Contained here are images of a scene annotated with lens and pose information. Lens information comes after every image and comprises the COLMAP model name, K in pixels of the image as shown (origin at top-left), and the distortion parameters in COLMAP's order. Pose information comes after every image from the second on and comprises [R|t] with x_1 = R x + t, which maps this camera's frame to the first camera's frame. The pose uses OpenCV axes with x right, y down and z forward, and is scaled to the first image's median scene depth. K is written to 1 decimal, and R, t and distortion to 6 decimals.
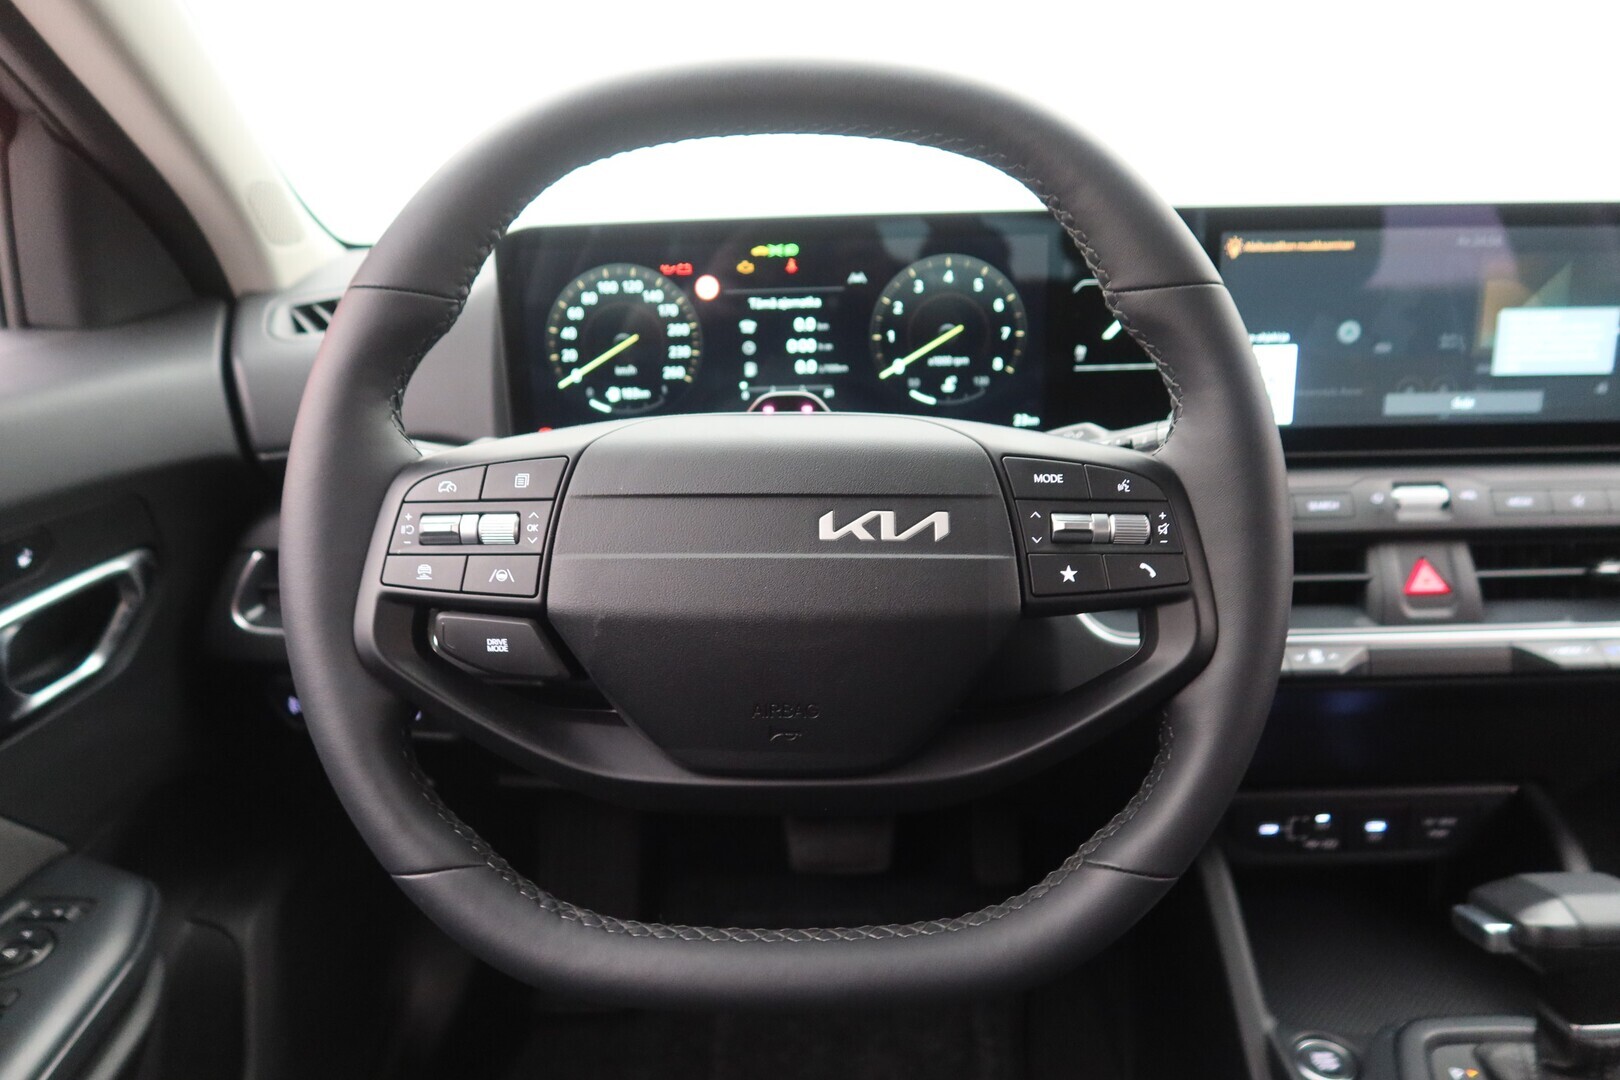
lens RADIAL K [[1184.0, 0, 813.4], [0, 1184.0, 523.2], [0, 0, 1]] dist [-0.014794, -0.005734]
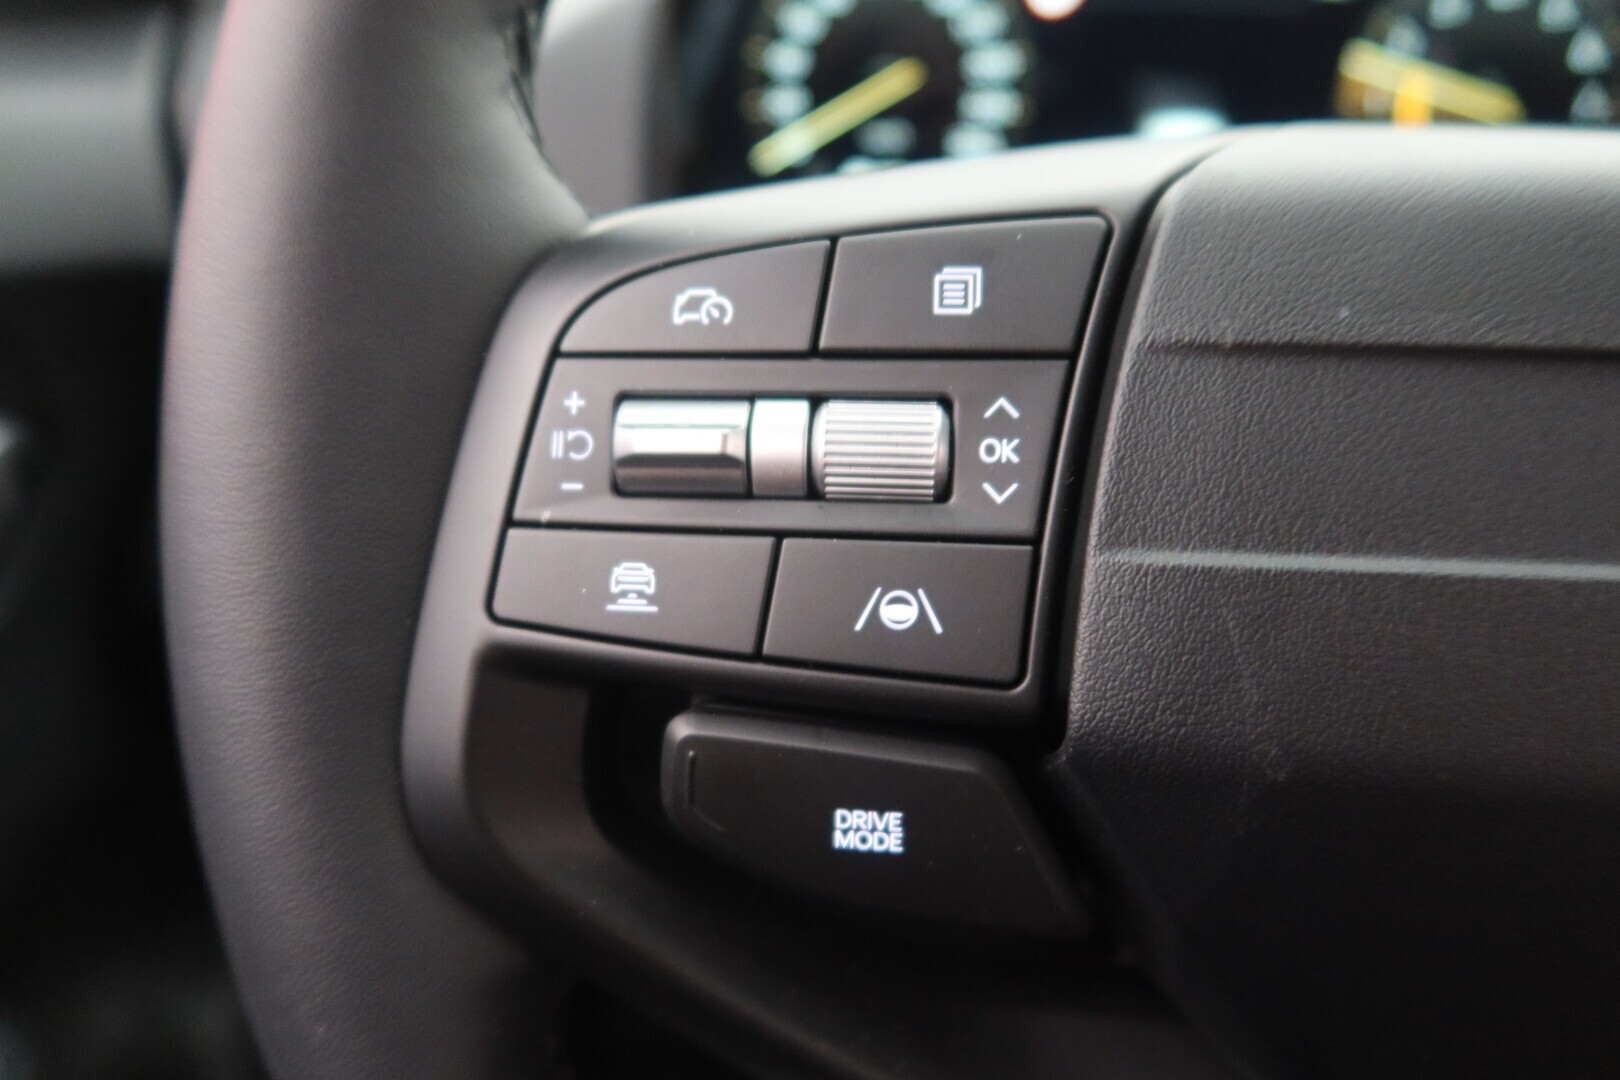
lens RADIAL K [[1184.0, 0, 800.9], [0, 1184.0, 542.8], [0, 0, 1]] dist [-0.014794, -0.005734]
pose [[0.999485, 0.027133, -0.017143, -0.279251], [-0.025292, 0.994690, 0.099761, -0.001341], [0.019759, -0.099277, 0.994864, 0.695359]]
